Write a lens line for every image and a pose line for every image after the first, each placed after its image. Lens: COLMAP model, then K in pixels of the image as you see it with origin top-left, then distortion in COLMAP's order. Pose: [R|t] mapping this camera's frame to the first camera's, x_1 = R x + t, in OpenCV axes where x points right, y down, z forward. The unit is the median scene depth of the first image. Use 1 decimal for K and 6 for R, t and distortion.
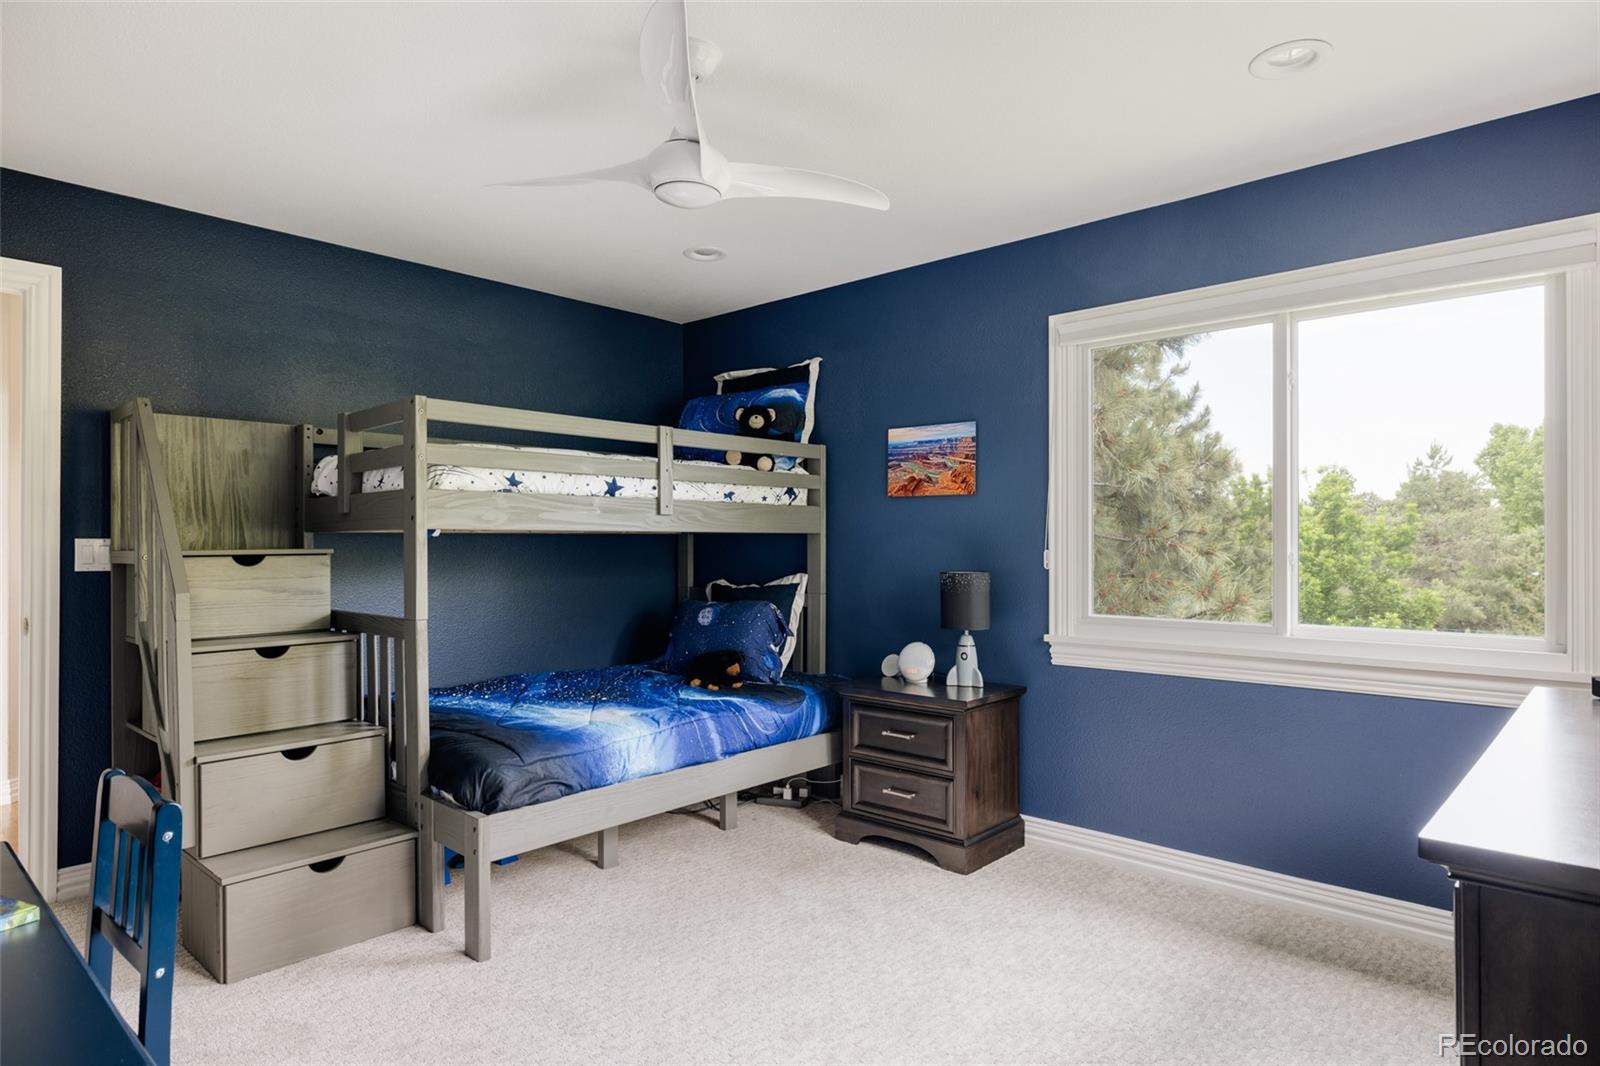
lens RADIAL K [[911.5, 0, 800.3], [0, 911.5, 536.1], [0, 0, 1]] dist [0.007906, 0.001222]
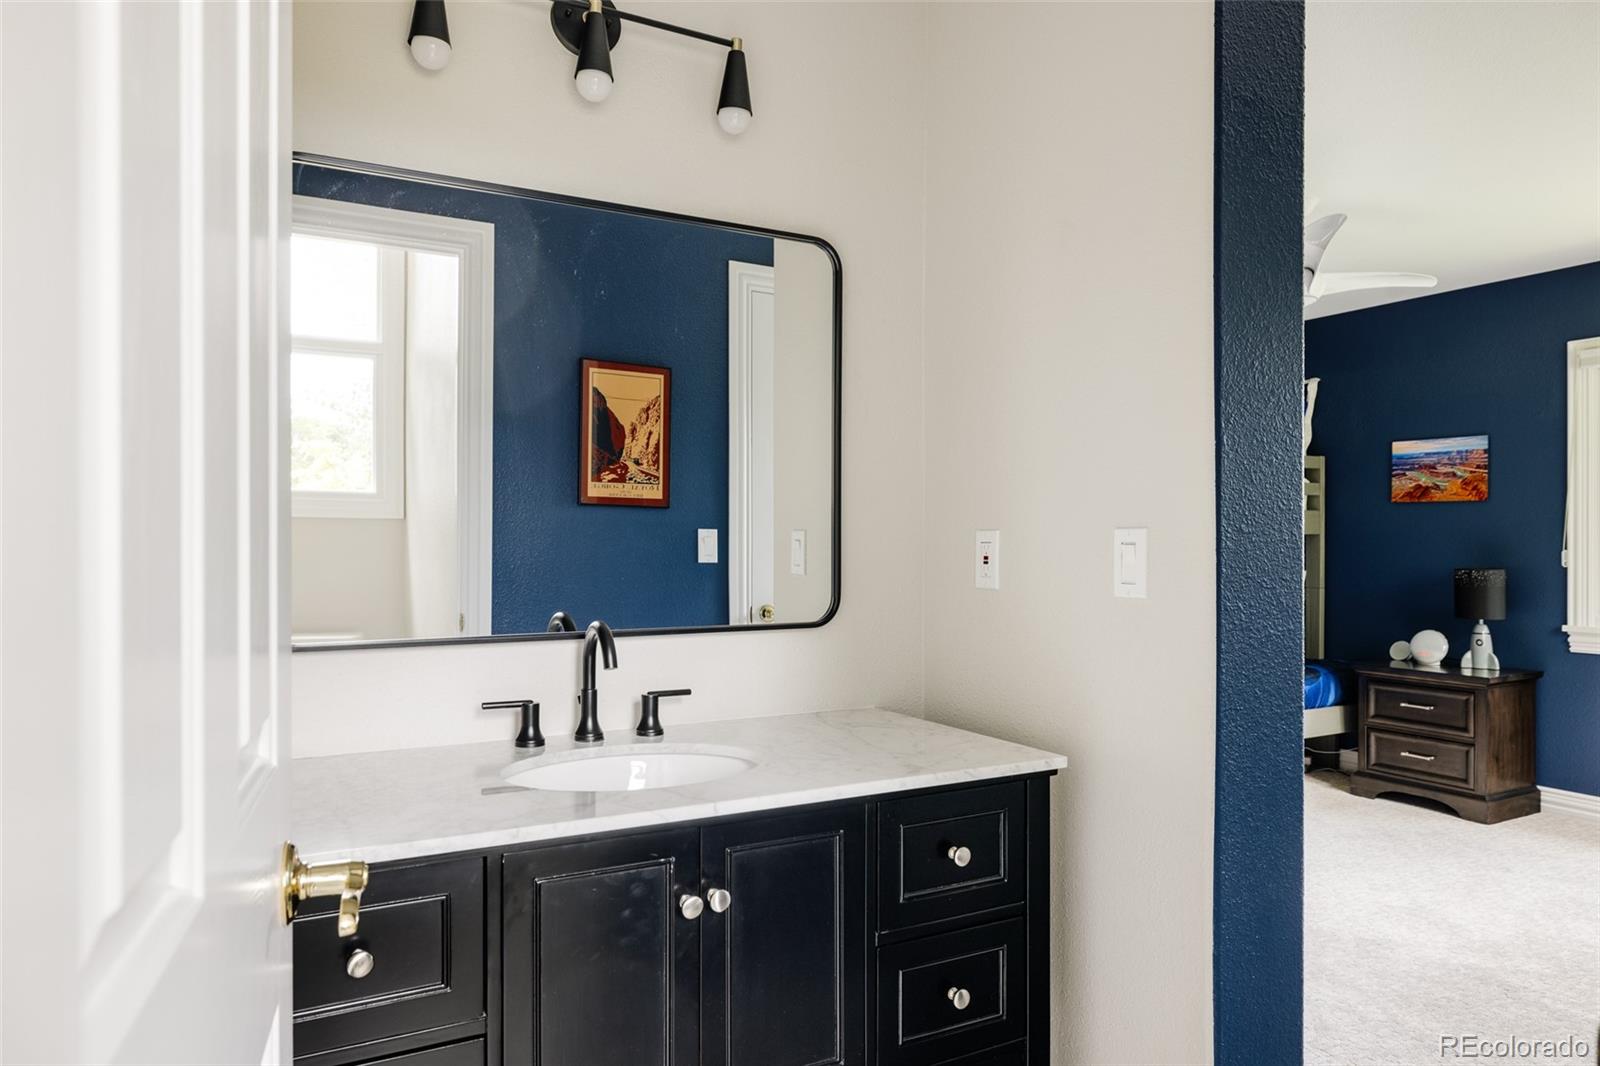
lens RADIAL K [[1052.0, 0, 799.6], [0, 1052.0, 534.5], [0, 0, 1]] dist [0.007423, -0.001966]
pose [[0.951169, 0.001424, -0.308667, -0.220964], [-0.001461, 0.999999, 0.000113, -0.002657], [0.308666, 0.000344, 0.951170, -0.517064]]
